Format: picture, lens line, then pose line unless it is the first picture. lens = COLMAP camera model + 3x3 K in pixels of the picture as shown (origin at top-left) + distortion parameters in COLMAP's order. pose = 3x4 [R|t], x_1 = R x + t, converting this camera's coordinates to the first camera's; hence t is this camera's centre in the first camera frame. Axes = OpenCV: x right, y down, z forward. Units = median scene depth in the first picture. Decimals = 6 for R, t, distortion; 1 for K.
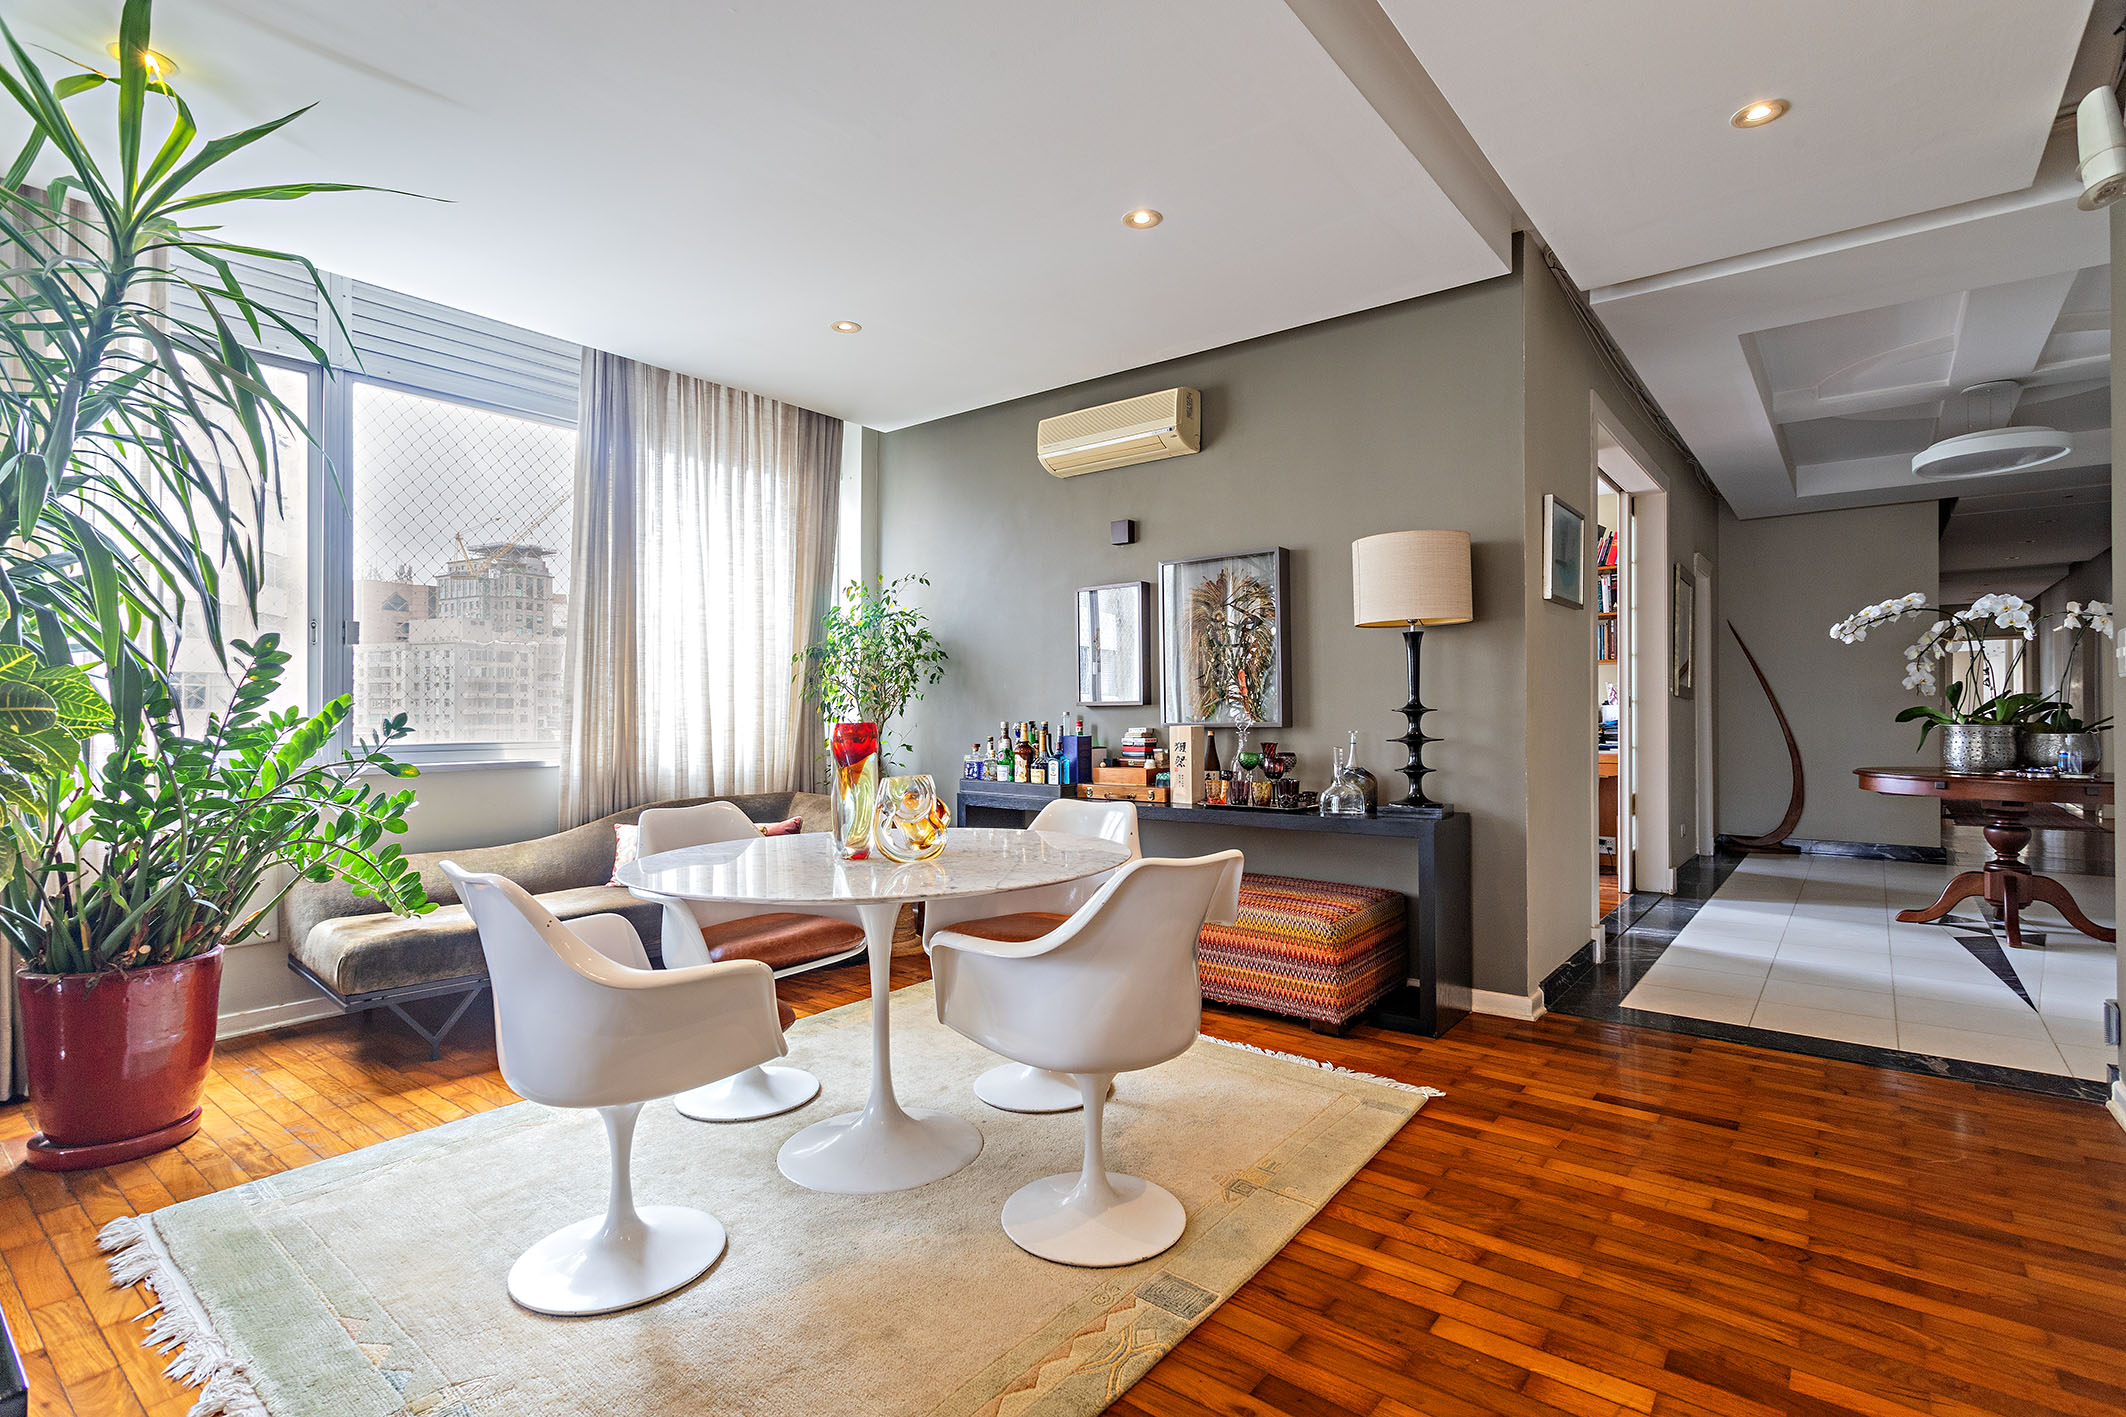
lens RADIAL K [[1001.0, 0, 1053.2], [0, 1001.0, 708.9], [0, 0, 1]] dist [0.000662, -0.000445]
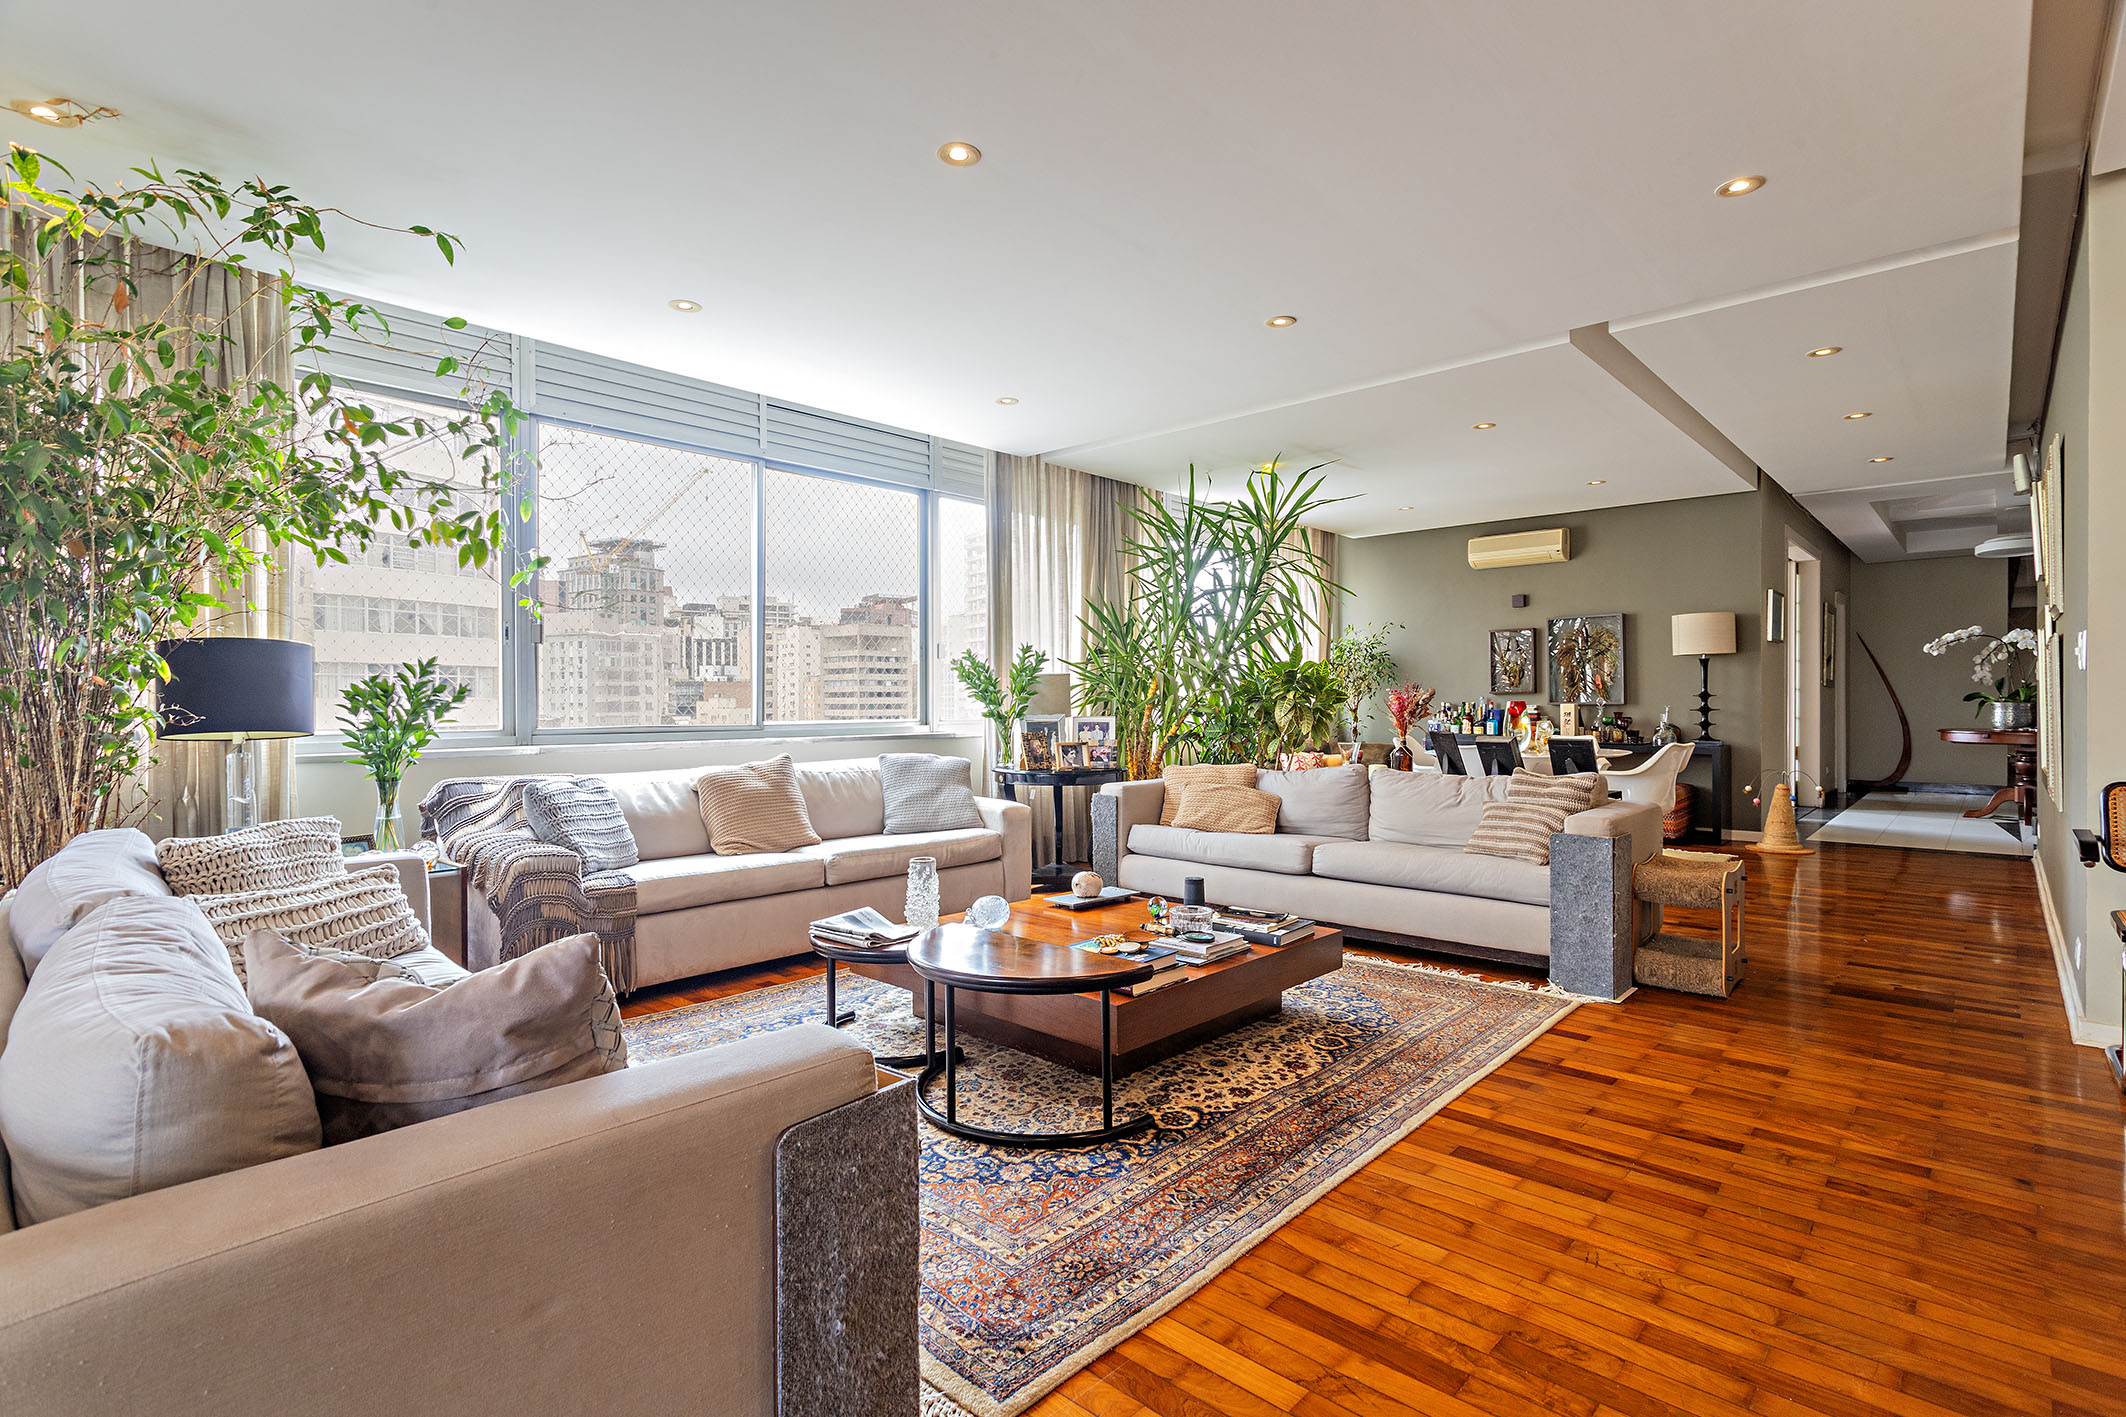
lens RADIAL K [[995.1, 0, 1063.0], [0, 995.1, 708.5], [0, 0, 1]] dist [-0.002407, -0.000242]
pose [[0.997129, -0.002238, -0.075693, -0.632337], [0.003300, 0.999898, 0.013907, -0.003864], [0.075654, -0.014117, 0.997034, -0.906143]]
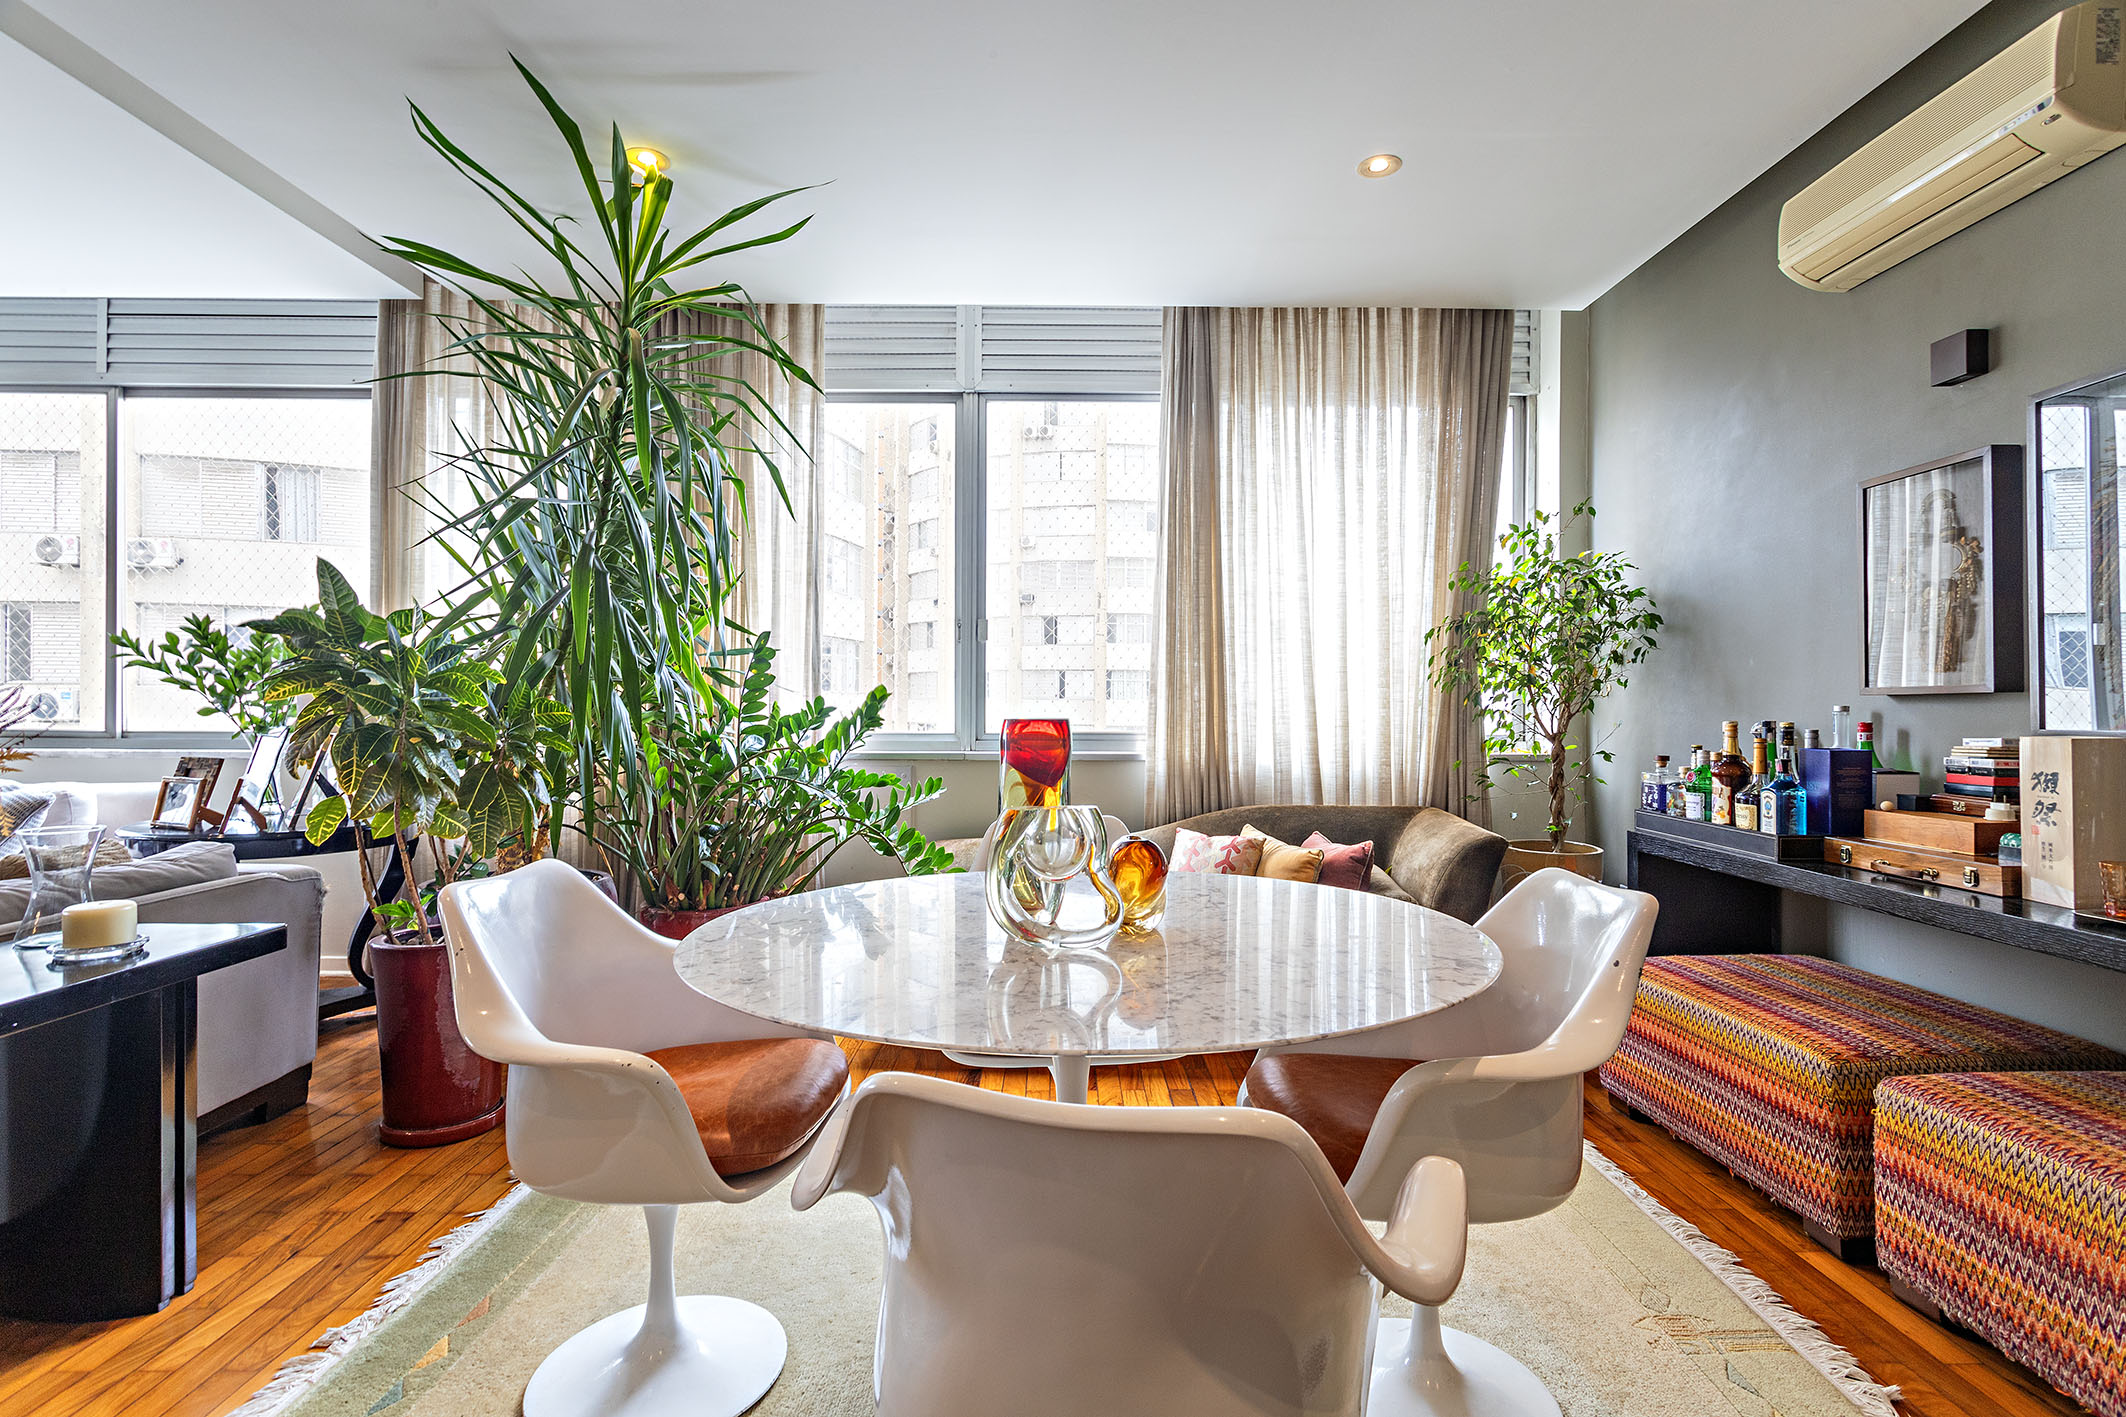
lens RADIAL K [[995.1, 0, 1063.0], [0, 995.1, 708.5], [0, 0, 1]] dist [-0.002407, -0.000242]
pose [[0.639665, 0.007546, -0.768617, 0.168312], [-0.001798, 0.999964, 0.008321, 0.000530], [0.768652, -0.003941, 0.639655, 0.317478]]
